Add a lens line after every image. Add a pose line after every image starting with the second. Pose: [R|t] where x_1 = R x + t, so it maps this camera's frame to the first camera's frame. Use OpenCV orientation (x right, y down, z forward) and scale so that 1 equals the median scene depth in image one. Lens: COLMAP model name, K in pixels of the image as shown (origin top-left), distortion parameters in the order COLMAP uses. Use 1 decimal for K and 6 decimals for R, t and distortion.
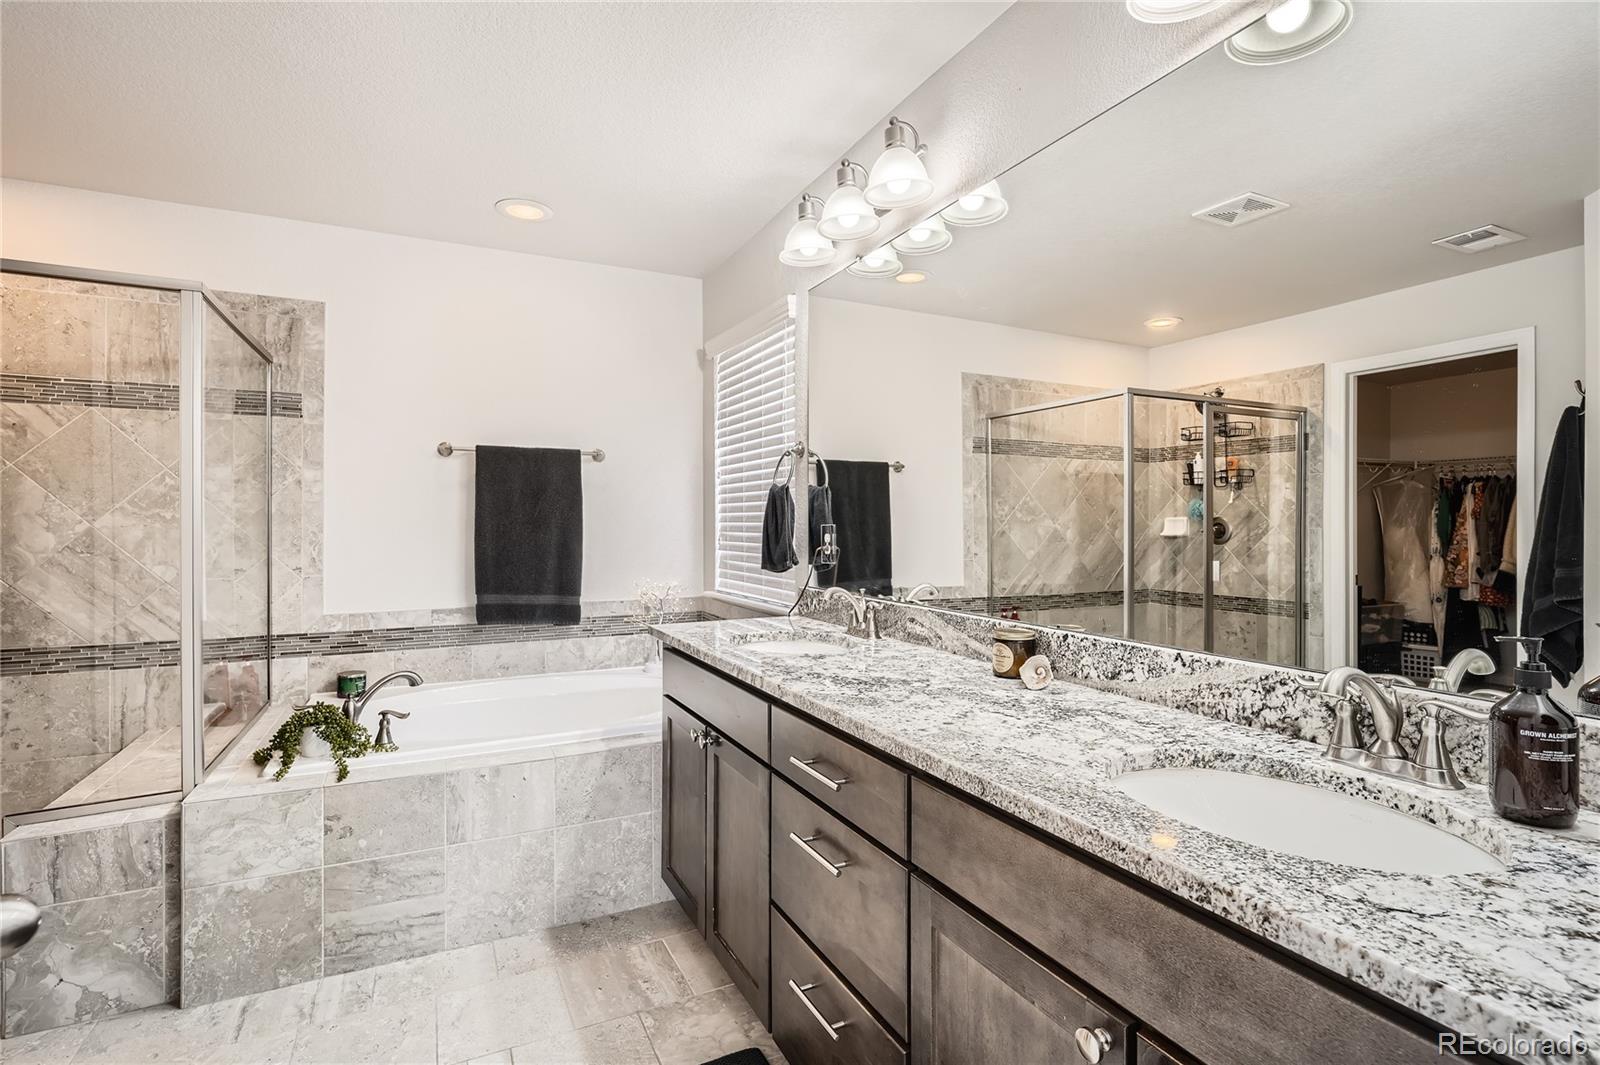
lens RADIAL K [[762.1, 0, 801.8], [0, 762.1, 523.4], [0, 0, 1]] dist [-0.008051, 0.001677]
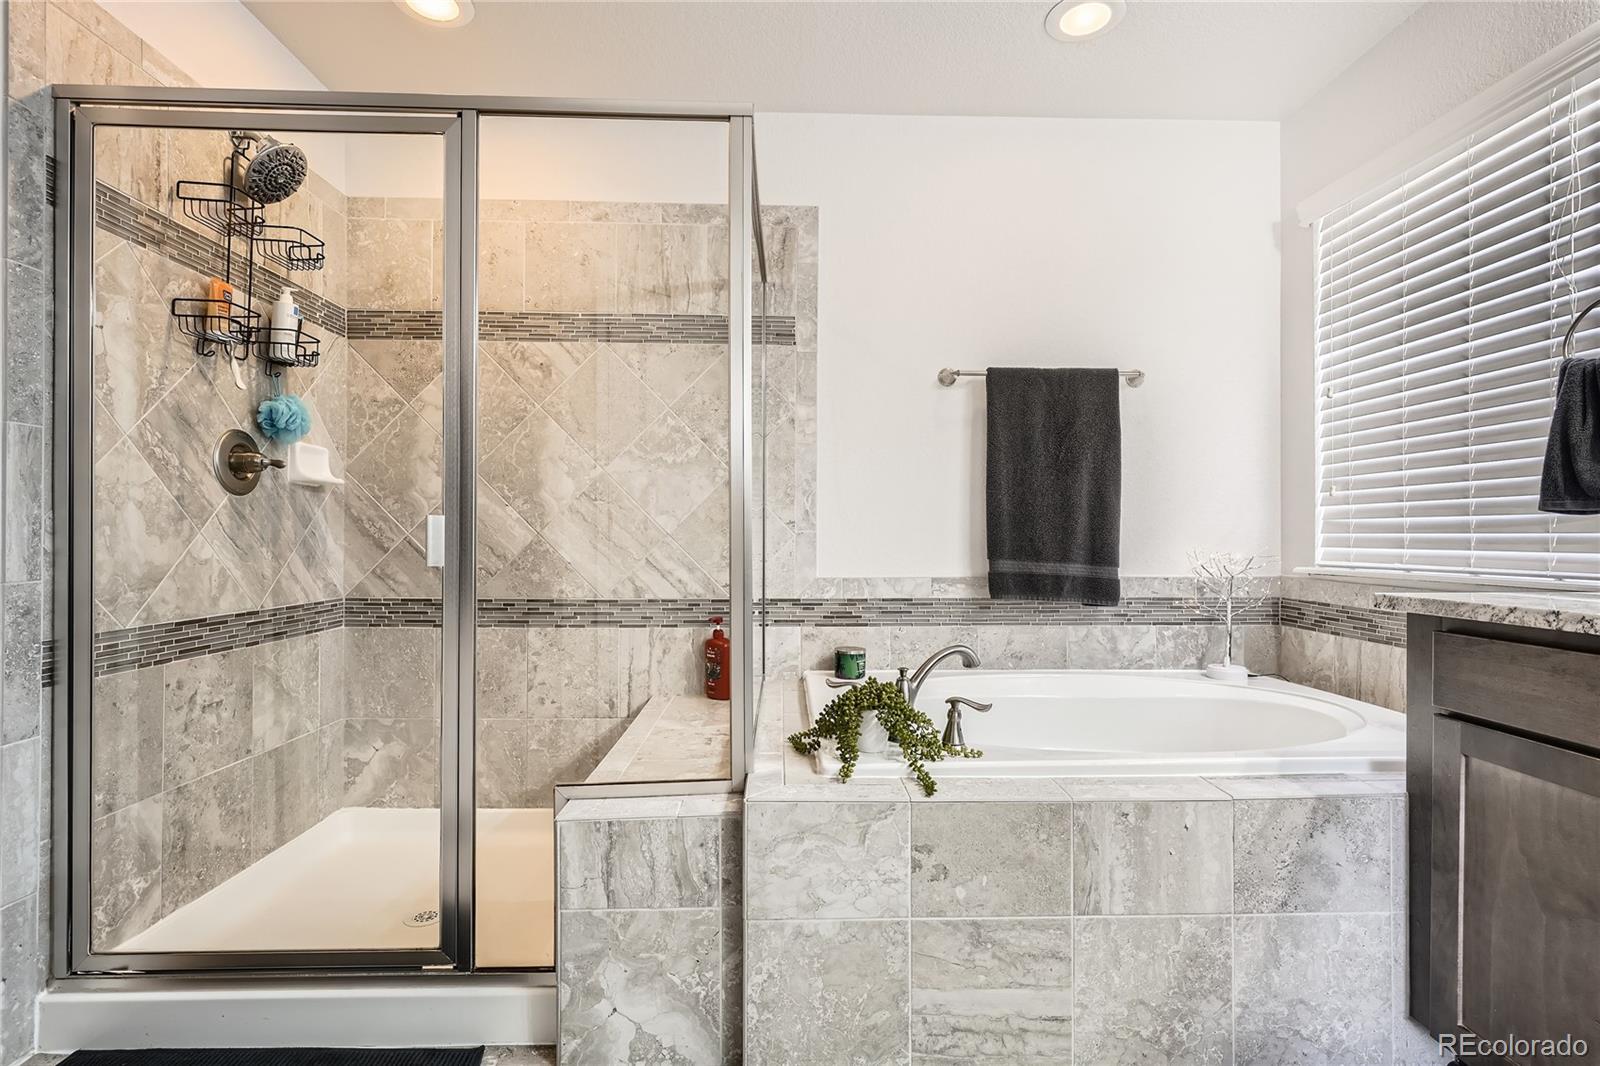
lens RADIAL K [[762.1, 0, 800.5], [0, 762.1, 535.9], [0, 0, 1]] dist [-0.008051, 0.001677]
pose [[0.906800, 0.001145, -0.421560, -0.360084], [-0.001025, 0.999999, 0.000511, 0.090620], [0.421560, -0.000031, 0.906801, 0.282751]]
